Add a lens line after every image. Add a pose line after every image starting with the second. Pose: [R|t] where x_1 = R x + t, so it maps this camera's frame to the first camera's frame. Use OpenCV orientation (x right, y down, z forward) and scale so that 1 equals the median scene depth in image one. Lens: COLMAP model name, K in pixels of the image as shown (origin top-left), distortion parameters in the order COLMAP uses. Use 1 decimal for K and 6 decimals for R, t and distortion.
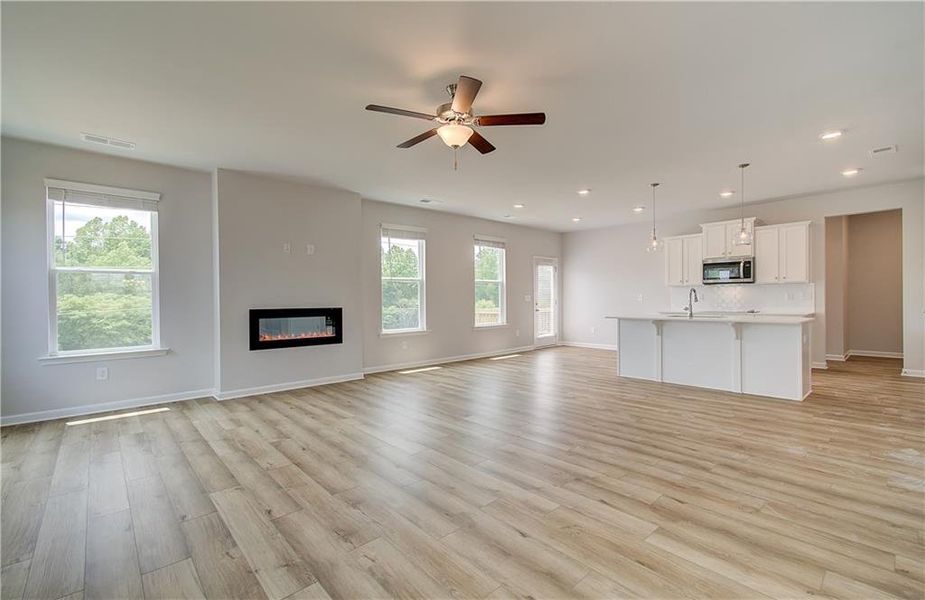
lens RADIAL K [[409.1, 0, 471.8], [0, 409.1, 309.0], [0, 0, 1]] dist [-0.015844, 0.005449]
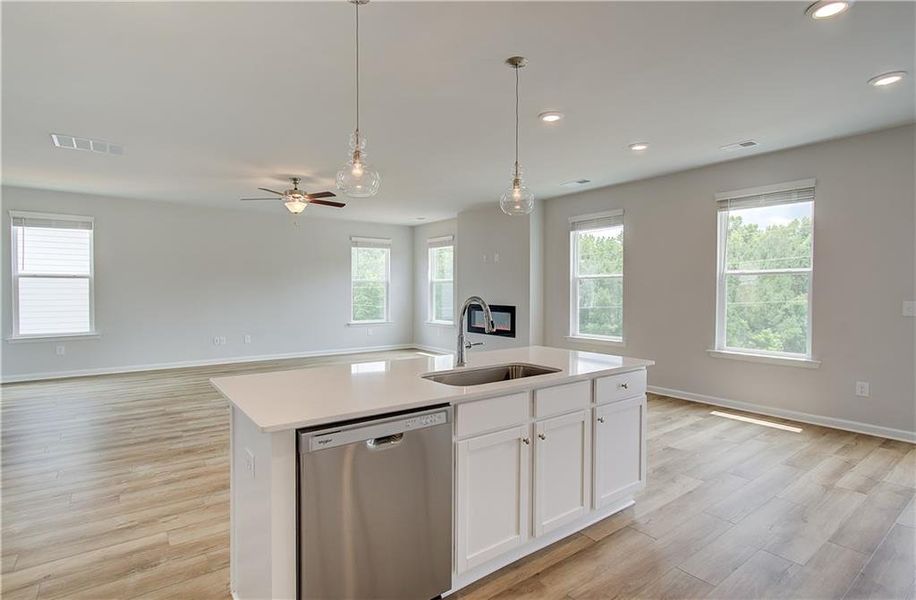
lens RADIAL K [[454.2, 0, 449.0], [0, 454.2, 291.7], [0, 0, 1]] dist [-0.008334, -0.000528]
pose [[-0.108414, 0.012853, -0.994023, 1.177743], [-0.028062, 0.999478, 0.015984, -0.071736], [0.993710, 0.029627, -0.107997, 1.206964]]
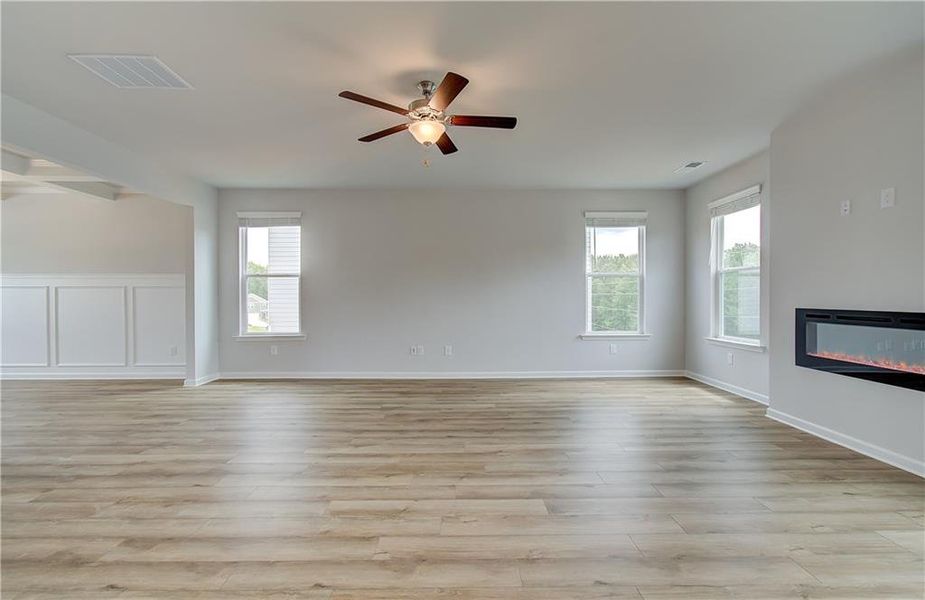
lens RADIAL K [[409.1, 0, 472.5], [0, 409.1, 307.0], [0, 0, 1]] dist [-0.015844, 0.005449]
pose [[-0.652503, 0.030093, -0.757189, 0.419857], [-0.011207, 0.998719, 0.049350, -0.034328], [0.757703, 0.040686, -0.651329, 1.126998]]
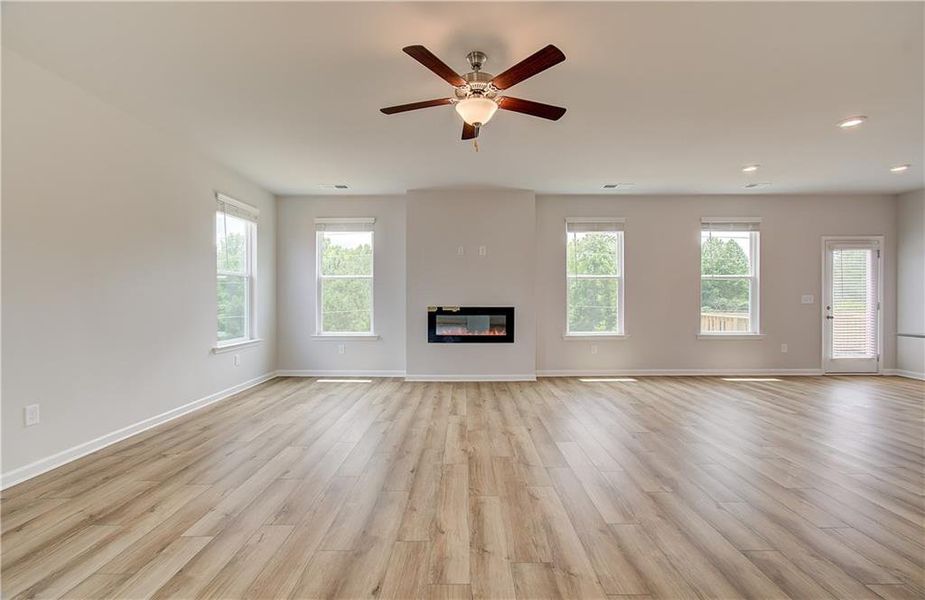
lens RADIAL K [[409.1, 0, 460.2], [0, 409.1, 303.7], [0, 0, 1]] dist [-0.015844, 0.005449]
pose [[0.732678, 0.017049, -0.680362, 0.343456], [-0.024274, 0.999705, -0.001089, -0.008546], [0.680143, 0.017313, 0.732875, 0.222120]]
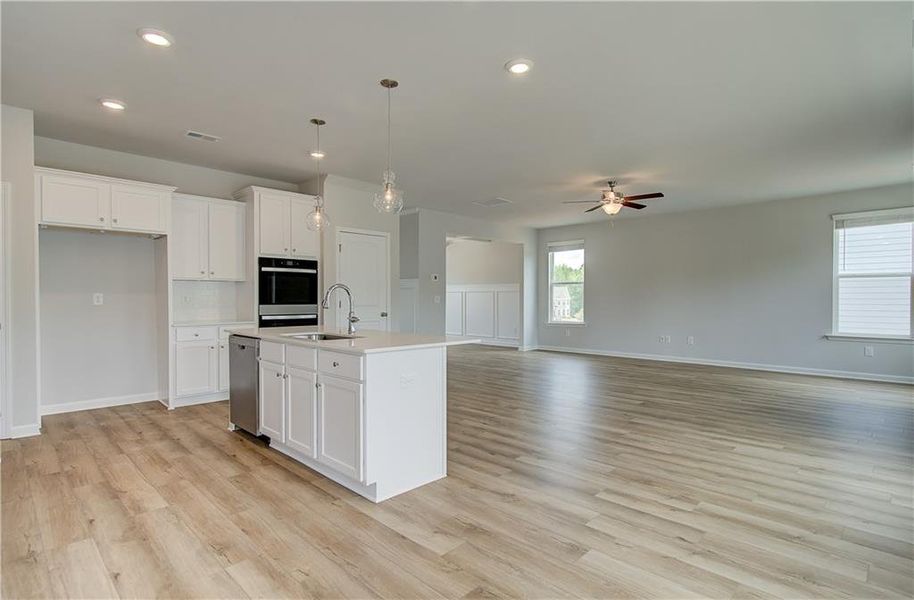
lens RADIAL K [[453.2, 0, 457.7], [0, 453.2, 302.9], [0, 0, 1]] dist [-0.008334, -0.000528]
pose [[-0.998310, 0.011582, -0.056943, 0.497824], [0.009368, 0.999196, 0.038987, -0.057618], [0.057349, 0.038388, -0.997616, 1.937732]]
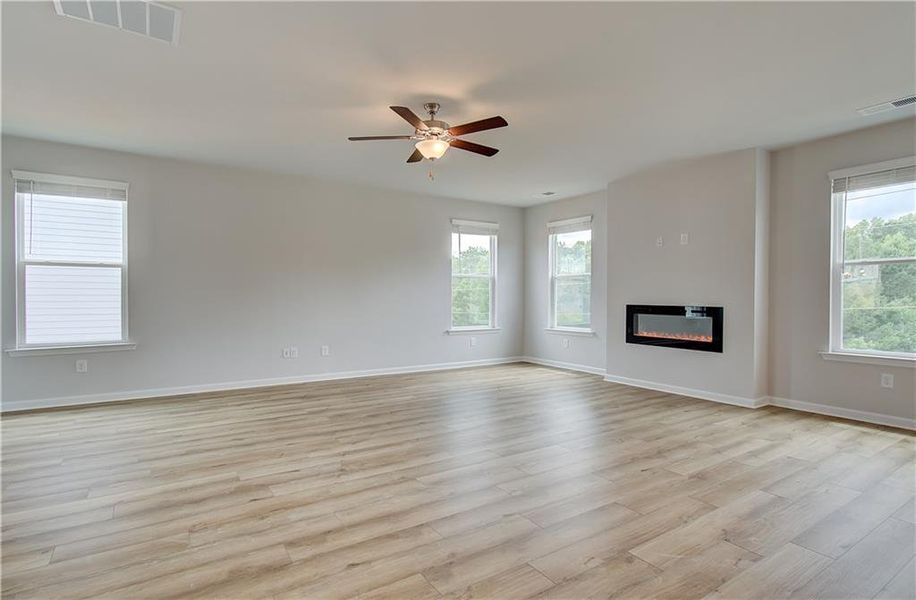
lens RADIAL K [[454.2, 0, 460.8], [0, 454.2, 293.8], [0, 0, 1]] dist [-0.008334, -0.000528]
pose [[-0.149419, 0.003957, -0.988766, 0.763058], [-0.029417, 0.999532, 0.008446, -0.026357], [0.988336, 0.030349, -0.149232, 0.821807]]
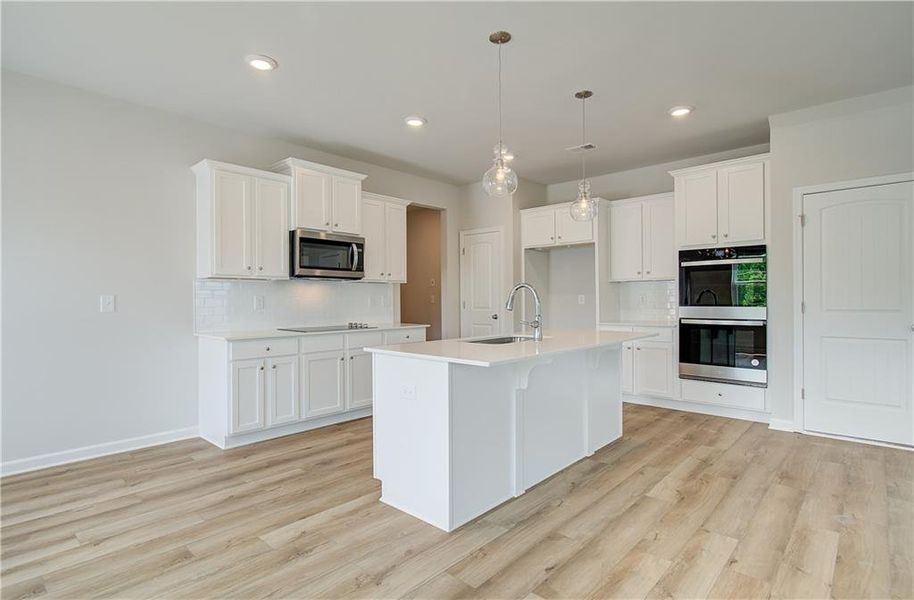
lens RADIAL K [[453.2, 0, 460.4], [0, 453.2, 300.8], [0, 0, 1]] dist [-0.008334, -0.000528]
pose [[-0.110210, 0.007650, 0.993879, -0.003557], [0.034507, 0.999397, -0.003866, -0.036034], [-0.993309, 0.033869, -0.110408, 1.346004]]
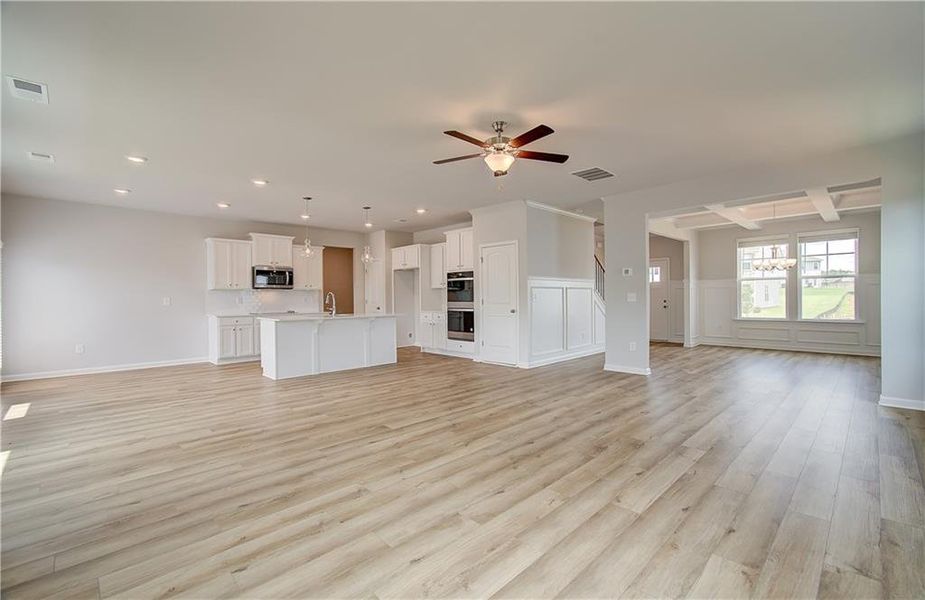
lens RADIAL K [[409.1, 0, 460.2], [0, 409.1, 294.7], [0, 0, 1]] dist [-0.015844, 0.005449]
pose [[-0.032275, 0.016123, 0.999349, -0.823563], [0.037652, 0.999180, -0.014904, -0.013573], [-0.998770, 0.037147, -0.032856, 0.755874]]
